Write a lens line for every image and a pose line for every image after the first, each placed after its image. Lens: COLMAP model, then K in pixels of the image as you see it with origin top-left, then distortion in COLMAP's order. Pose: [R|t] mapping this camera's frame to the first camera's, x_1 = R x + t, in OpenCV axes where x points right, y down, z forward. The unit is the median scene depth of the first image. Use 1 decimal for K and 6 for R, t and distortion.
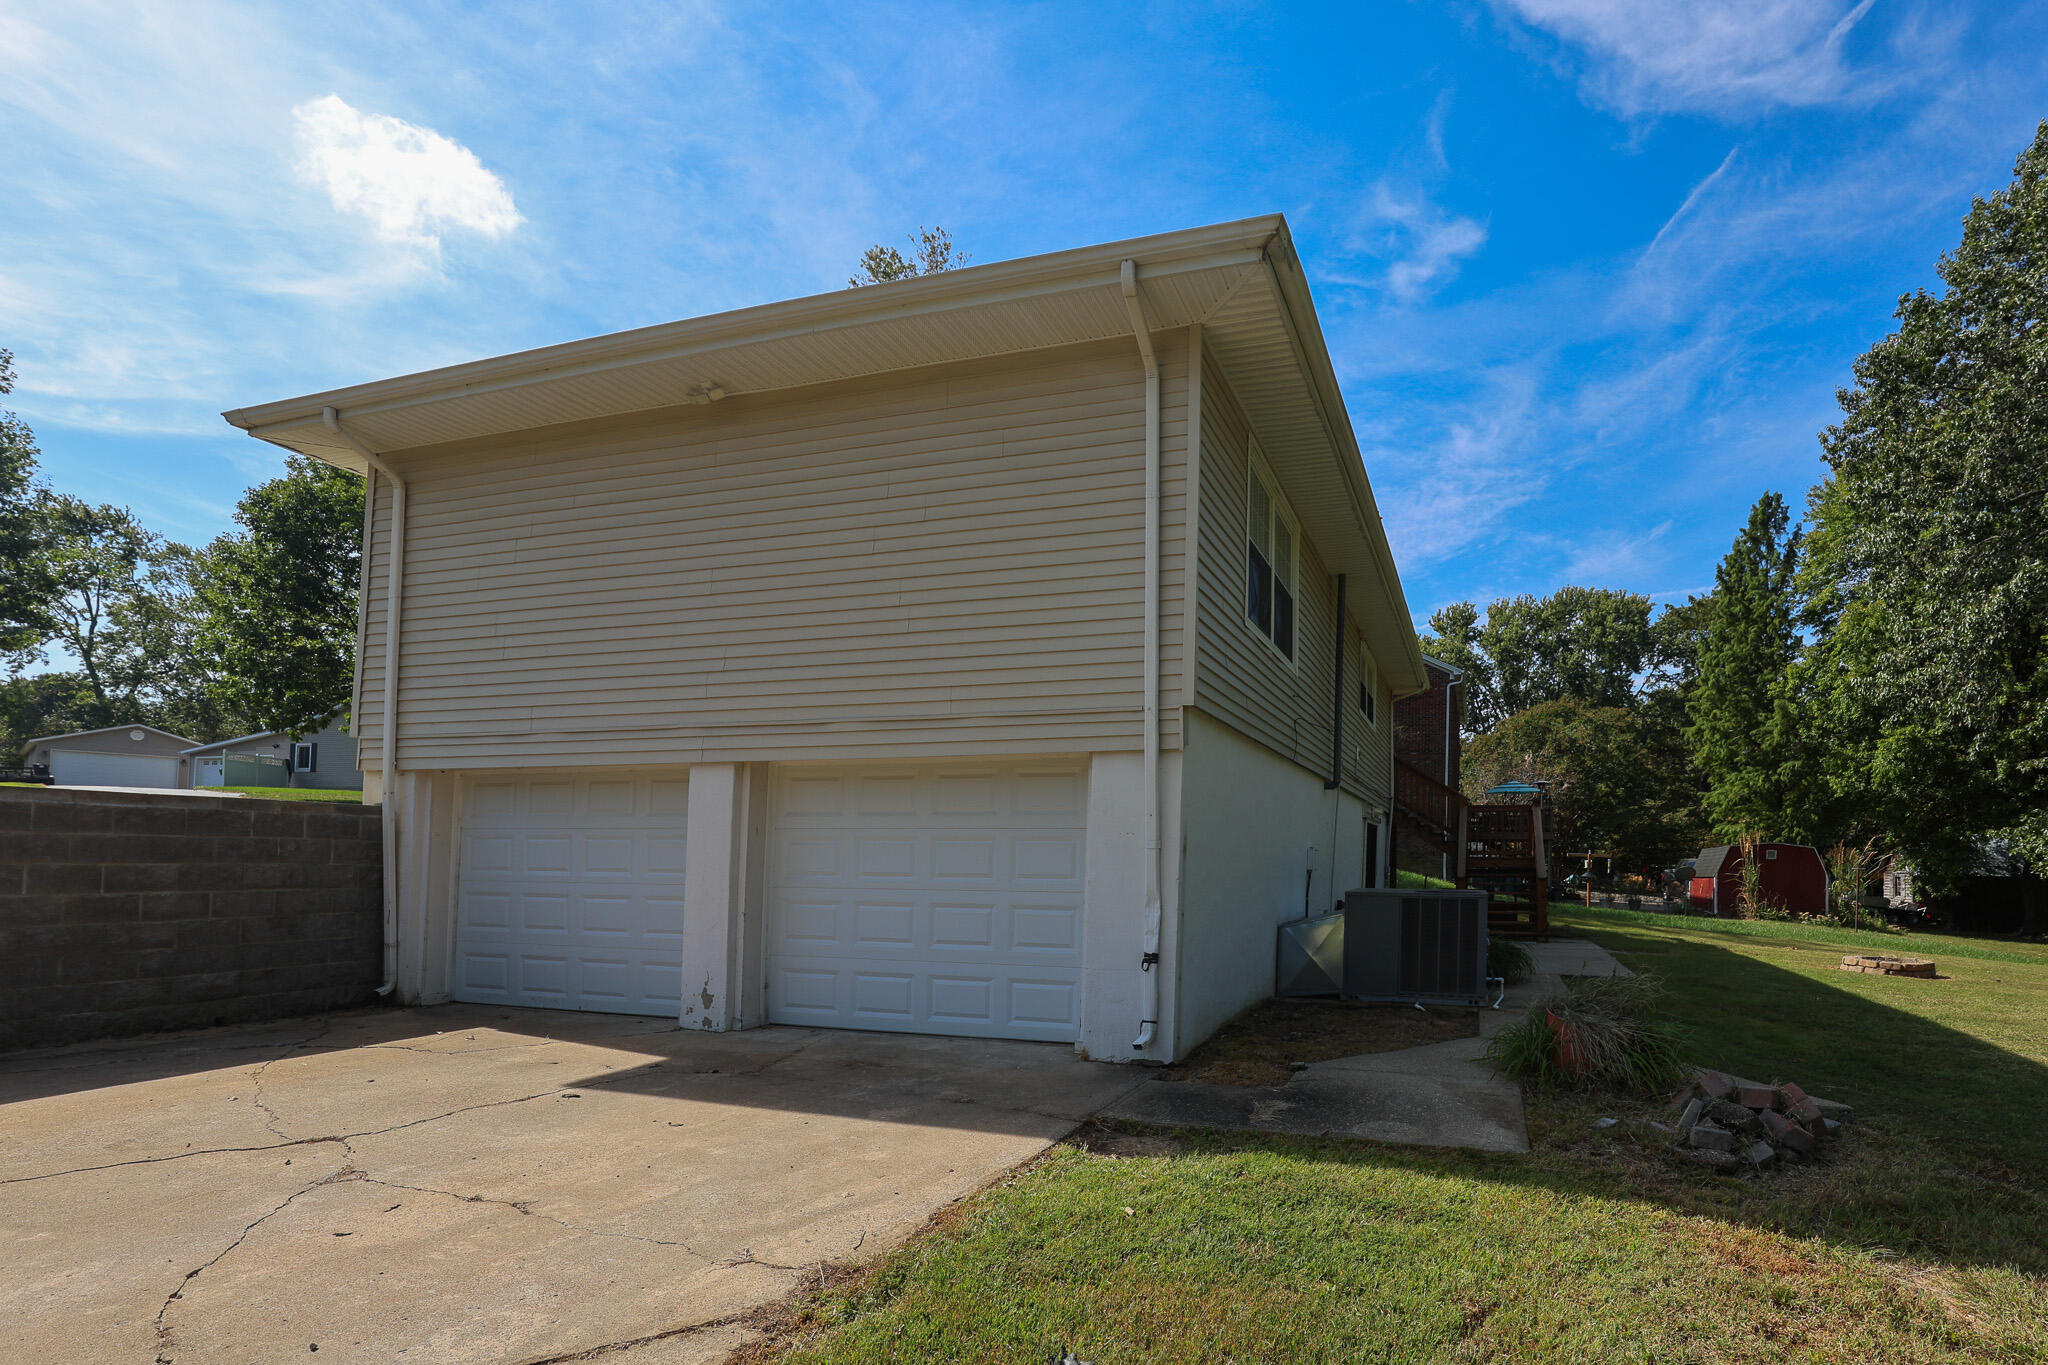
lens RADIAL K [[971.1, 0, 1030.4], [0, 971.1, 770.9], [0, 0, 1]] dist [-0.014853, -0.000281]
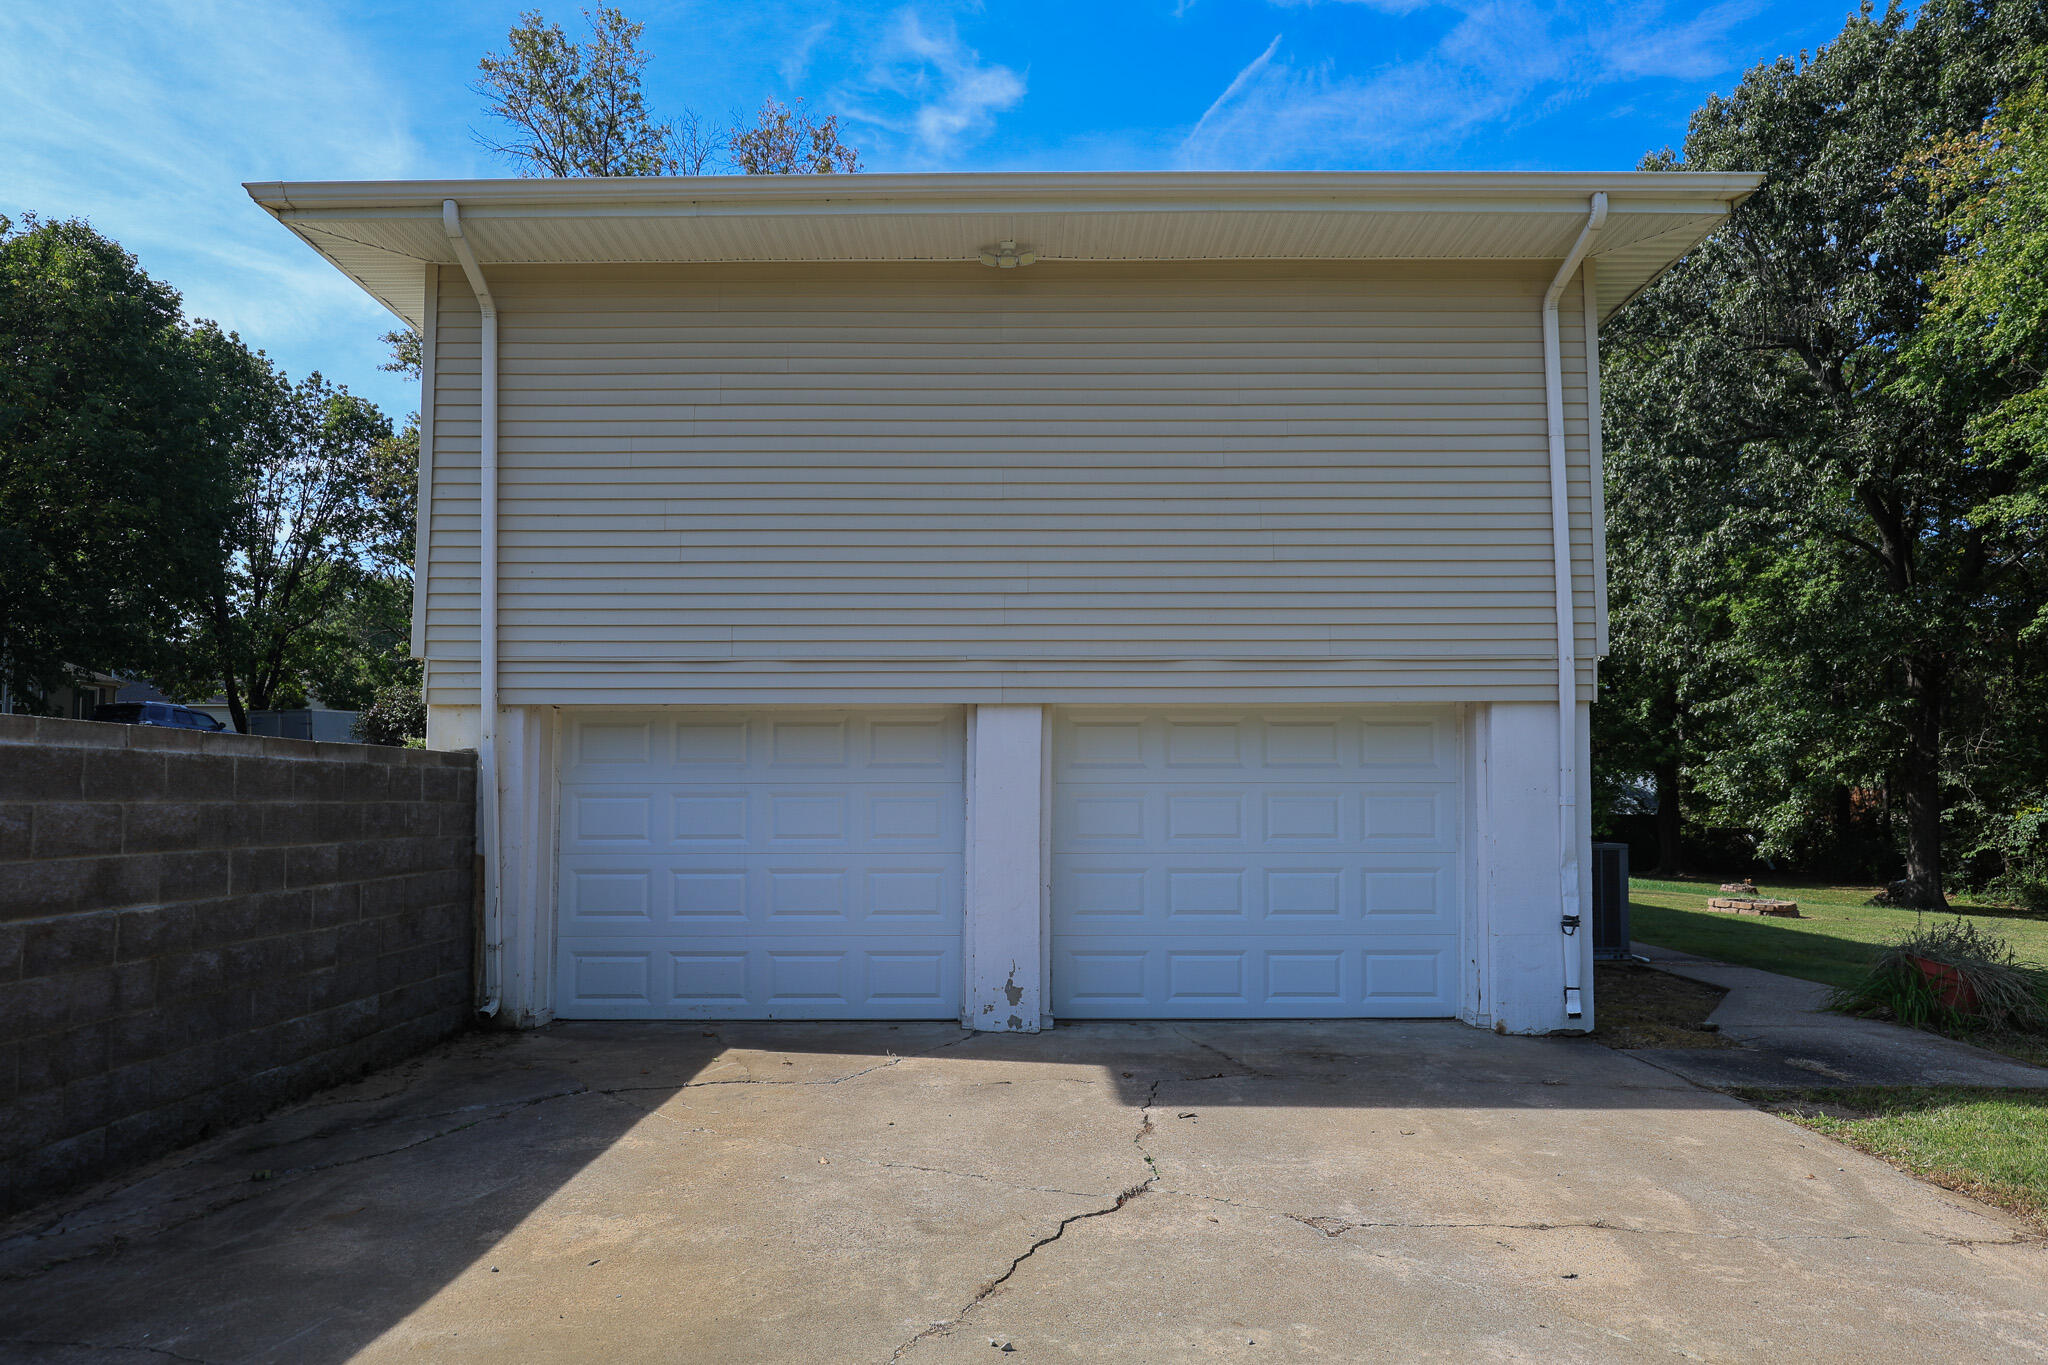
lens RADIAL K [[1142.8, 0, 1024.0], [0, 1142.8, 682.5], [0, 0, 1]] dist [-0.010730, -0.001334]
pose [[0.957720, 0.019917, 0.287011, -0.595945], [-0.015975, 0.999743, -0.016070, -0.011350], [-0.287257, 0.010806, 0.957793, 0.070377]]
